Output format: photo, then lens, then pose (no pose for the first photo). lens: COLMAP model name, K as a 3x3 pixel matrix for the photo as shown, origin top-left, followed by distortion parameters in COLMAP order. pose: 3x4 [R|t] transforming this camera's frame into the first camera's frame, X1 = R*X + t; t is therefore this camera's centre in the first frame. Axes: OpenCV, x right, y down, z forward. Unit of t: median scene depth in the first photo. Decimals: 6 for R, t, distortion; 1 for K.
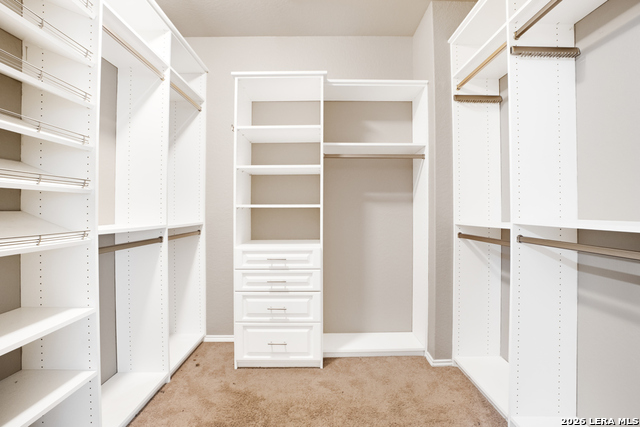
lens RADIAL K [[312.4, 0, 319.6], [0, 312.4, 215.2], [0, 0, 1]] dist [-0.064848, 0.021470]
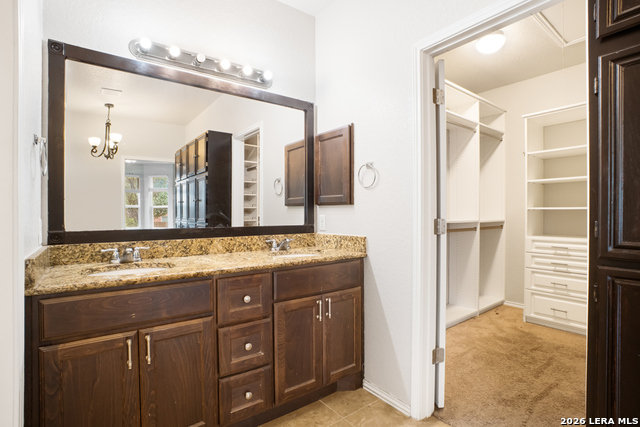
lens RADIAL K [[312.4, 0, 319.6], [0, 312.4, 215.2], [0, 0, 1]] dist [-0.064848, 0.021470]
pose [[0.592497, 0.000421, -0.805572, 0.300883], [-0.001432, 0.999999, -0.000531, 0.003391], [0.805571, 0.001469, 0.592497, -0.616894]]
